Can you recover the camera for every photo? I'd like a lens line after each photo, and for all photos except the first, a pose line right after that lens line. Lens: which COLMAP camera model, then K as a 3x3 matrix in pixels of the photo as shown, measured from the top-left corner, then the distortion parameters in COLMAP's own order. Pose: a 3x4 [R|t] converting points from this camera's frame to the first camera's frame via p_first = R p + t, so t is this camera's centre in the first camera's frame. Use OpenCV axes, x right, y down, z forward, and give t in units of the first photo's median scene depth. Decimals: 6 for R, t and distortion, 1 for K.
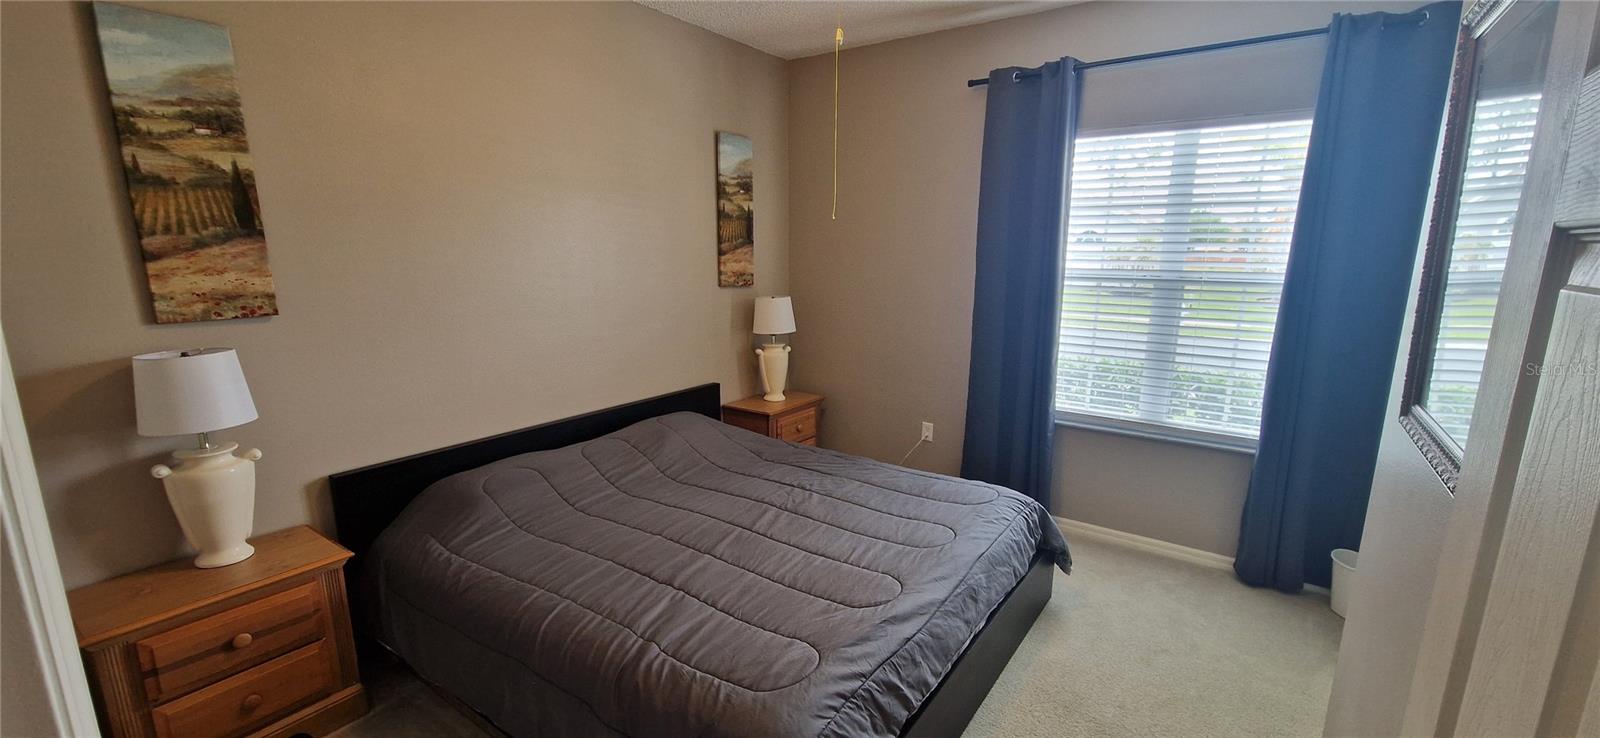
lens RADIAL K [[649.8, 0, 800.2], [0, 649.8, 385.6], [0, 0, 1]] dist [0.003569, -0.003125]
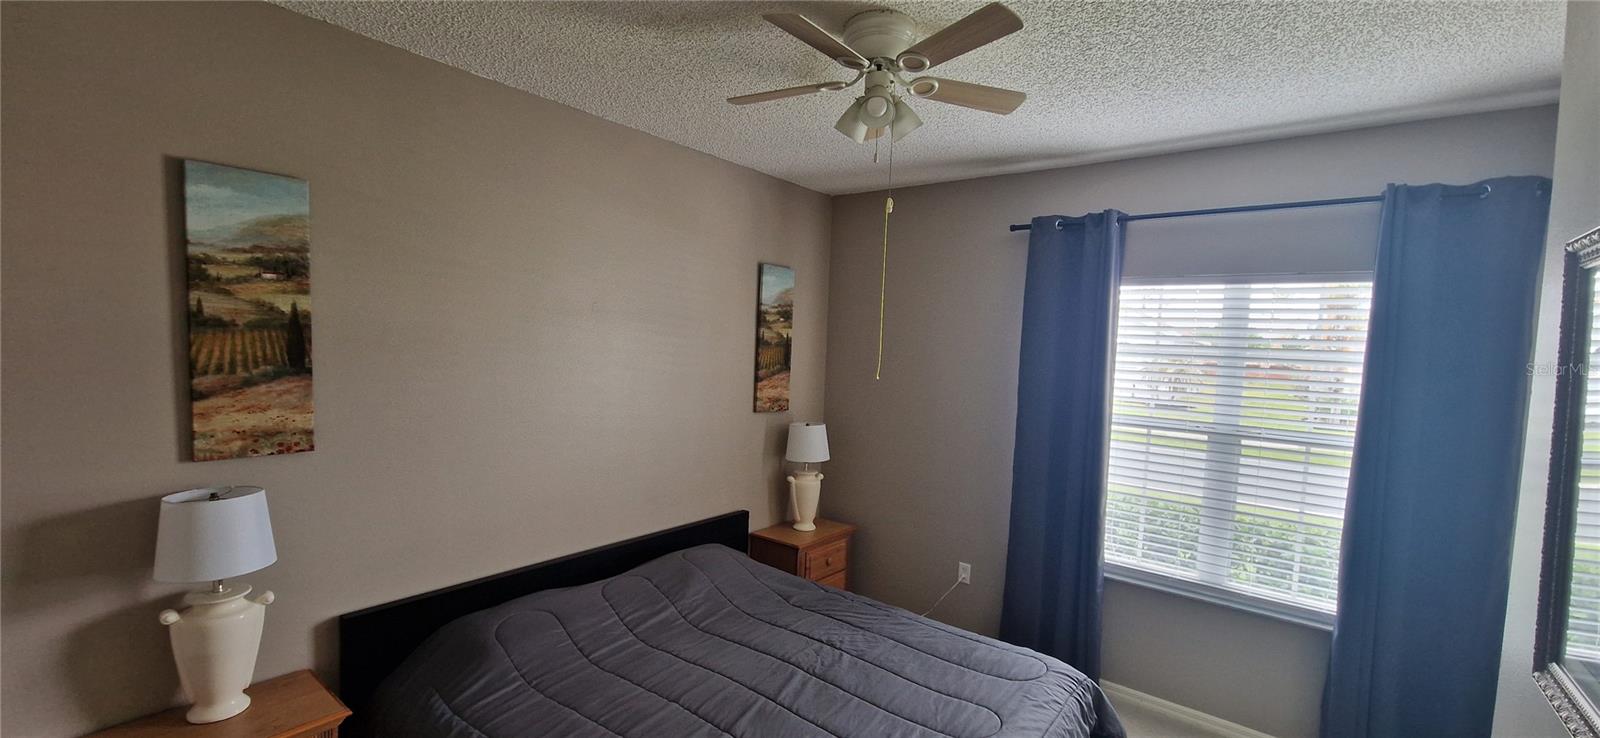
lens RADIAL K [[649.8, 0, 800.0], [0, 649.8, 386.3], [0, 0, 1]] dist [0.003569, -0.003125]
pose [[0.998049, 0.040883, -0.047179, -0.013403], [-0.047272, 0.988534, -0.143409, -0.072118], [0.040775, 0.145360, 0.988538, 0.024858]]
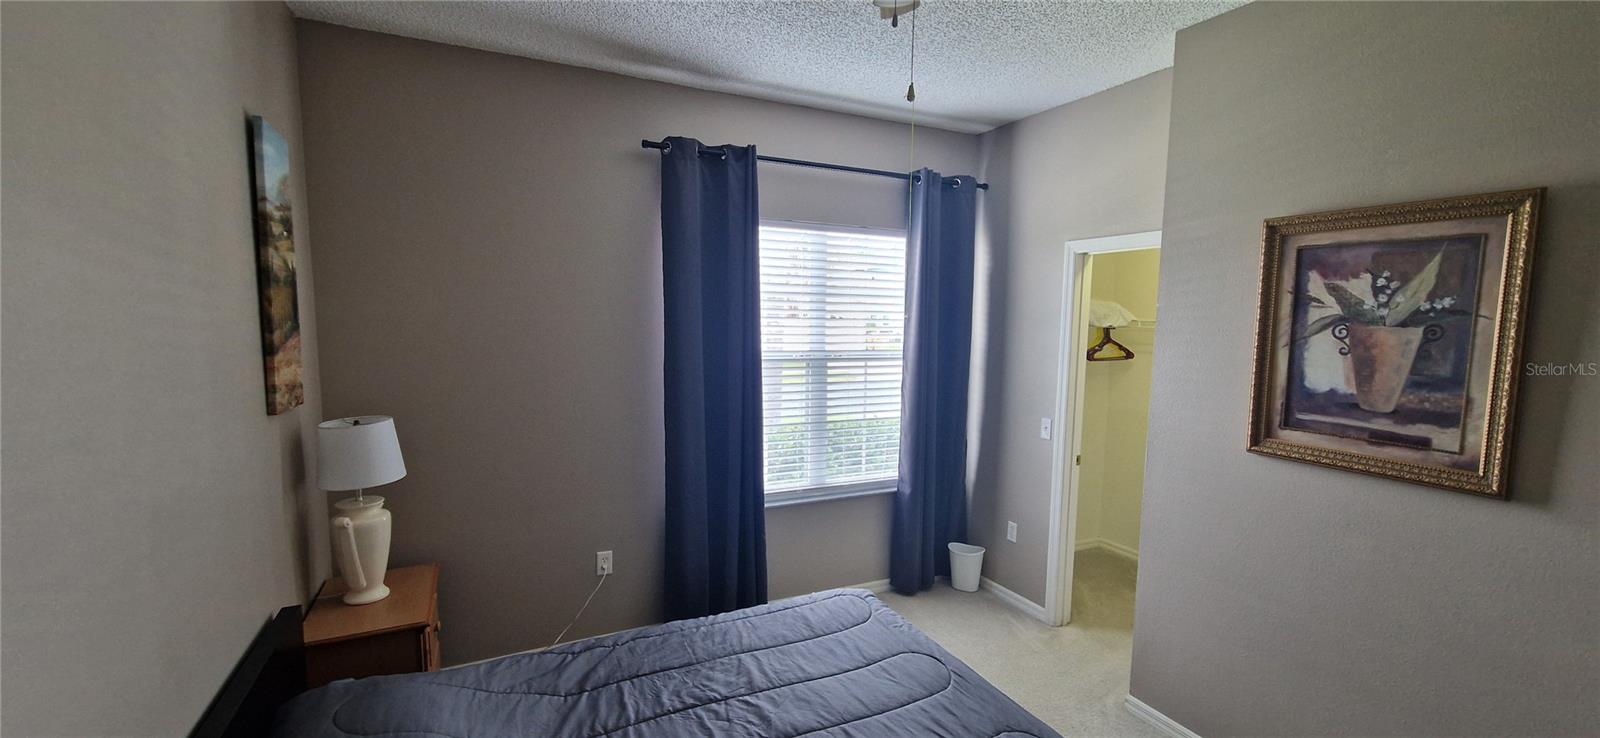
lens RADIAL K [[649.8, 0, 804.2], [0, 649.8, 383.4], [0, 0, 1]] dist [0.003569, -0.003125]
pose [[0.477312, -0.089199, 0.874195, -0.497172], [0.173025, 0.984899, 0.006023, -0.147818], [-0.861531, 0.148383, 0.485538, 0.540214]]
